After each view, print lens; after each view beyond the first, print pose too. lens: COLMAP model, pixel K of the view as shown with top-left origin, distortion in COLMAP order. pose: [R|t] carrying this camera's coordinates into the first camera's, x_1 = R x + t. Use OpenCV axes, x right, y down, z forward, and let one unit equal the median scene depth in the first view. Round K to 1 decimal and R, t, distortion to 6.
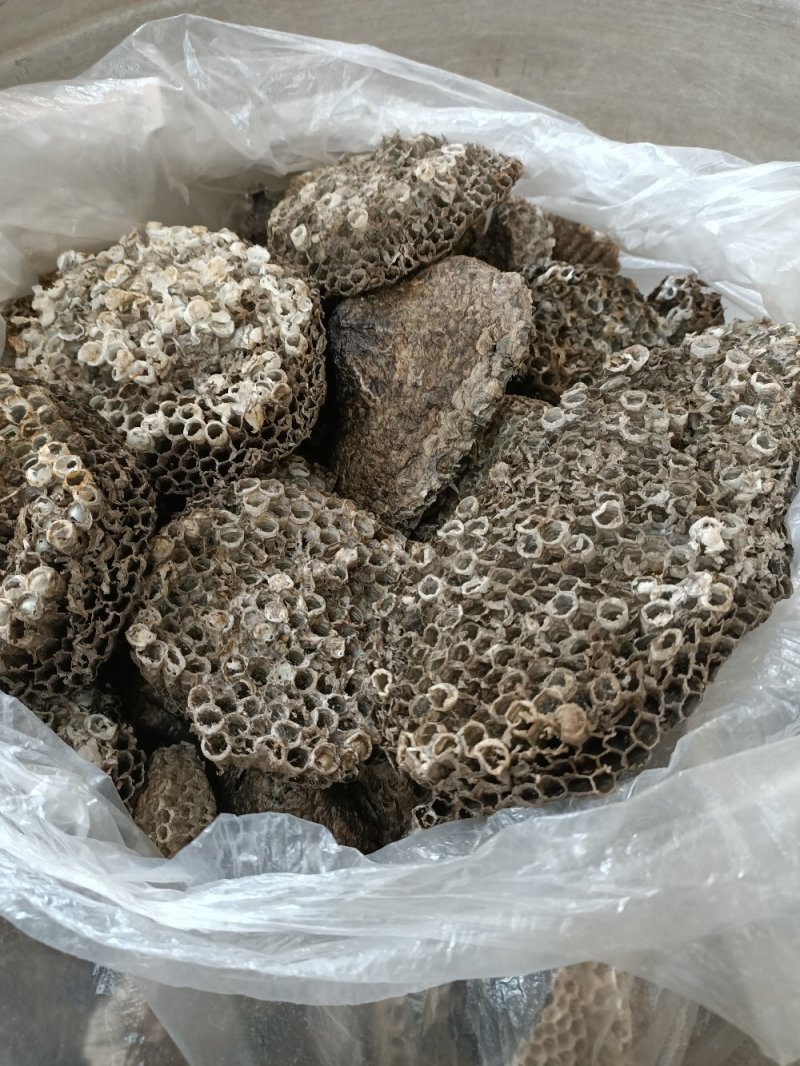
lens RADIAL K [[827.1, 0, 407.5], [0, 827.1, 530.4], [0, 0, 1]] dist [0.042952, -0.051855]
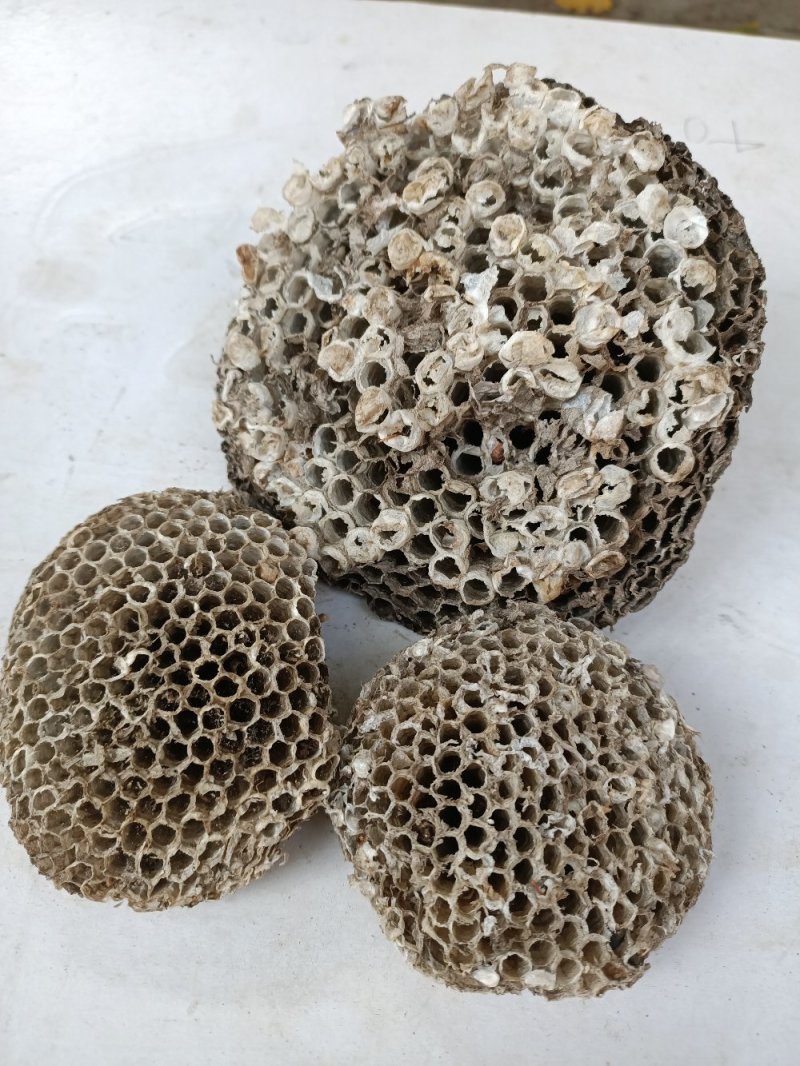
lens RADIAL K [[801.6, 0, 414.7], [0, 801.6, 531.2], [0, 0, 1]] dist [-0.002941, -0.000542]
pose [[0.892569, 0.412568, -0.181957, -0.191412], [-0.271925, 0.814396, 0.512655, -0.462805], [0.359690, -0.408102, 0.839092, 0.533004]]
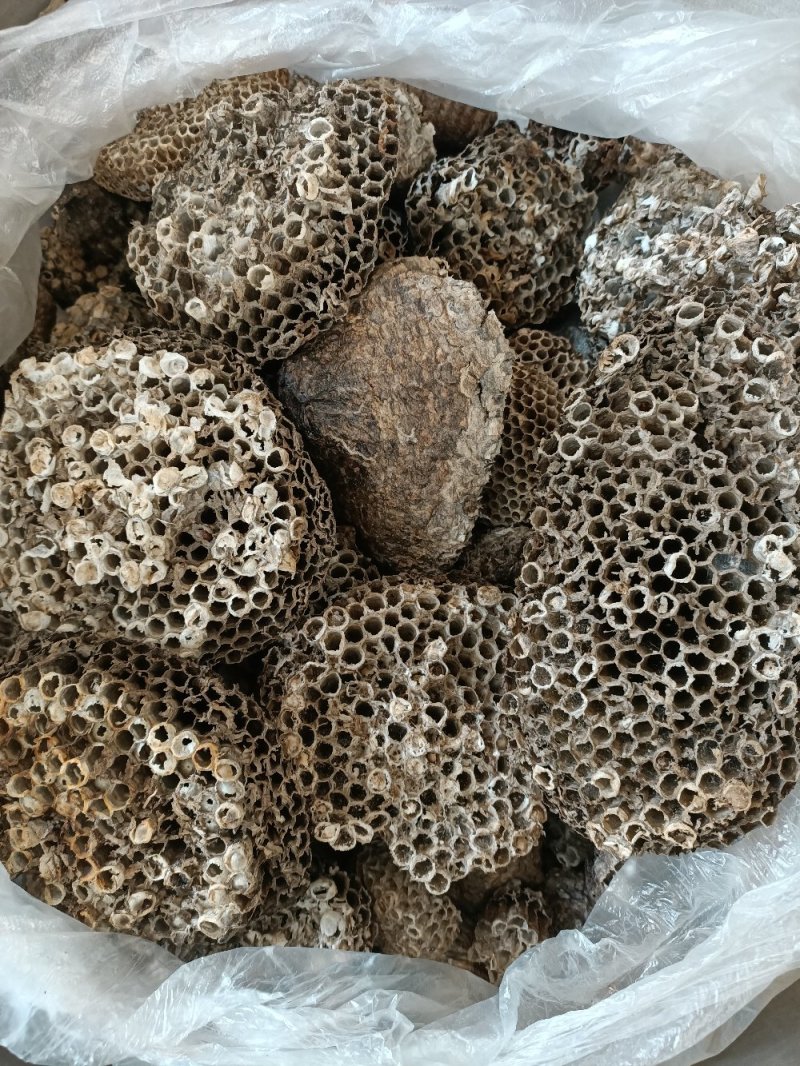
lens RADIAL K [[827.1, 0, 407.5], [0, 827.1, 530.4], [0, 0, 1]] dist [0.042952, -0.051855]
pose [[0.900089, -0.433563, 0.043159, -0.087400], [0.369290, 0.811701, 0.452512, -0.588200], [-0.231225, -0.391363, 0.890713, 0.128292]]
